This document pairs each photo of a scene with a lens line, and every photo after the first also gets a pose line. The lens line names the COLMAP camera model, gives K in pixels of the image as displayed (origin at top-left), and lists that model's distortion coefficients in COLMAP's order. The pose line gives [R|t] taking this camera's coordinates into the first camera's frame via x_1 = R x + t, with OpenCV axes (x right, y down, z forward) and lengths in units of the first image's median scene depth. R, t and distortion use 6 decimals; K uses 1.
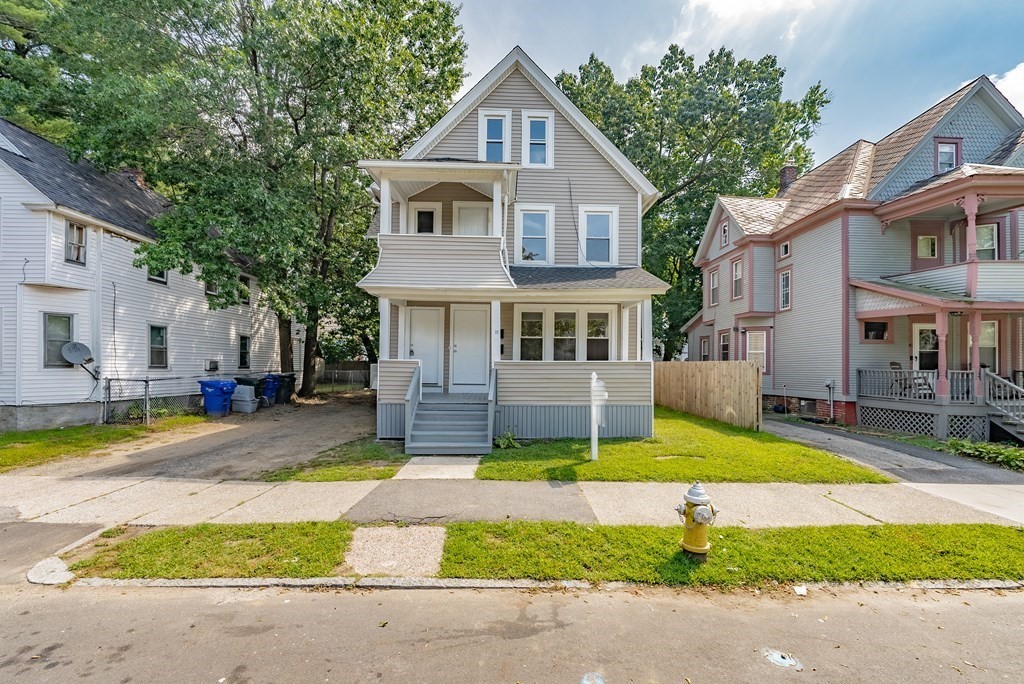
lens RADIAL K [[427.8, 0, 517.3], [0, 427.8, 364.3], [0, 0, 1]] dist [0.002479, -0.002190]
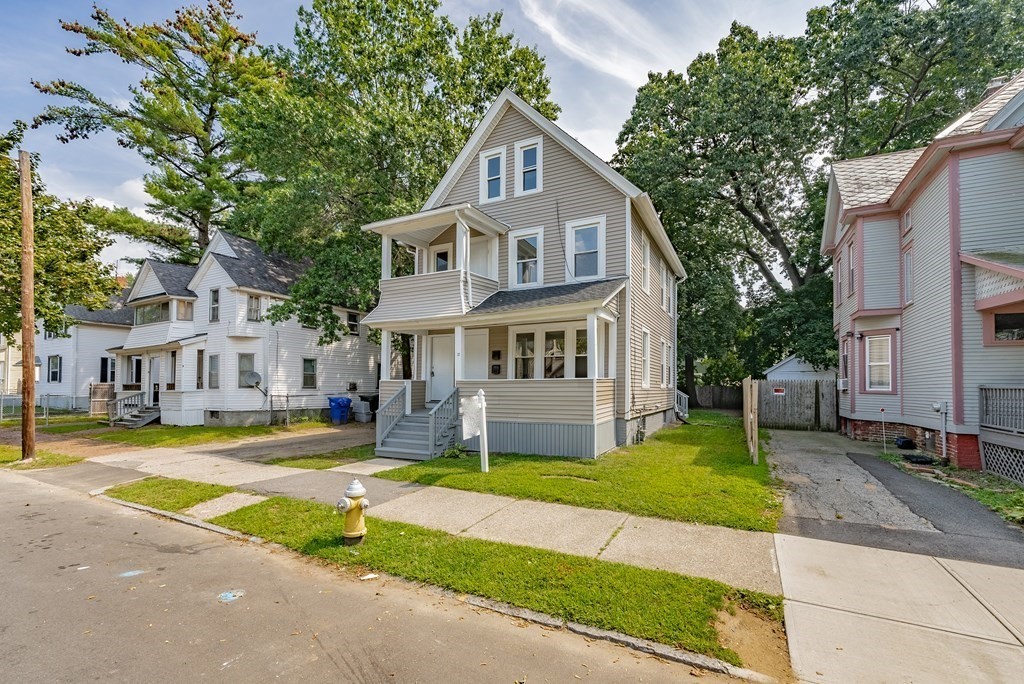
lens RADIAL K [[427.8, 0, 483.2], [0, 427.8, 378.6], [0, 0, 1]] dist [0.002479, -0.002190]
pose [[0.873757, -0.014338, -0.486151, 0.455467], [0.006497, 0.999820, -0.017810, 0.006888], [0.486319, 0.012404, 0.873693, 0.044505]]
